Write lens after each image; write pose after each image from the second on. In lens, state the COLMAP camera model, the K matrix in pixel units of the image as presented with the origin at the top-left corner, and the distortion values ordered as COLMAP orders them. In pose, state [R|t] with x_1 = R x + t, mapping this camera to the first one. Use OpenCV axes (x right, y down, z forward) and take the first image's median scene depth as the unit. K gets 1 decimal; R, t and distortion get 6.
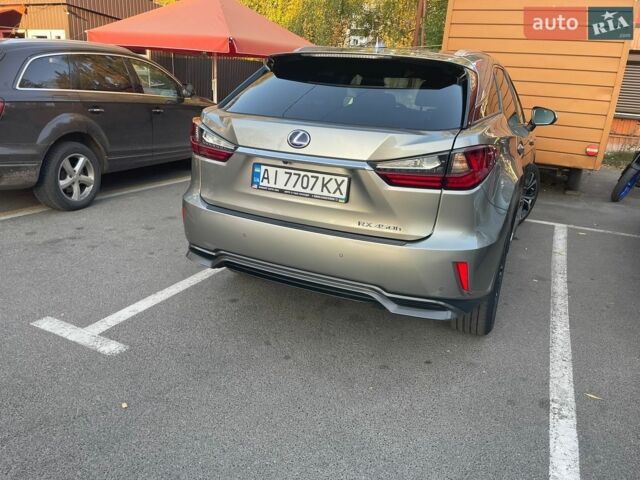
lens RADIAL K [[479.2, 0, 318.1], [0, 479.2, 232.3], [0, 0, 1]] dist [0.092041, -0.117061]
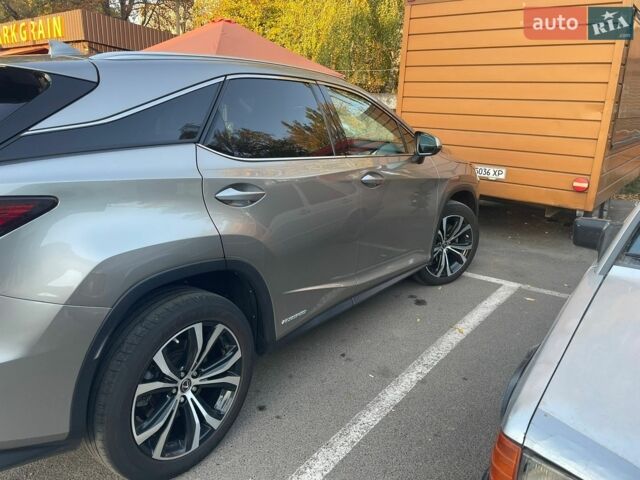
lens RADIAL K [[461.3, 0, 291.6], [0, 461.3, 255.6], [0, 0, 1]] dist [0.001900, -0.064843]
pose [[0.967610, 0.048019, -0.247841, 0.322393], [-0.043730, 0.998784, 0.022786, -0.057229], [0.248633, -0.011210, 0.968533, 0.206582]]
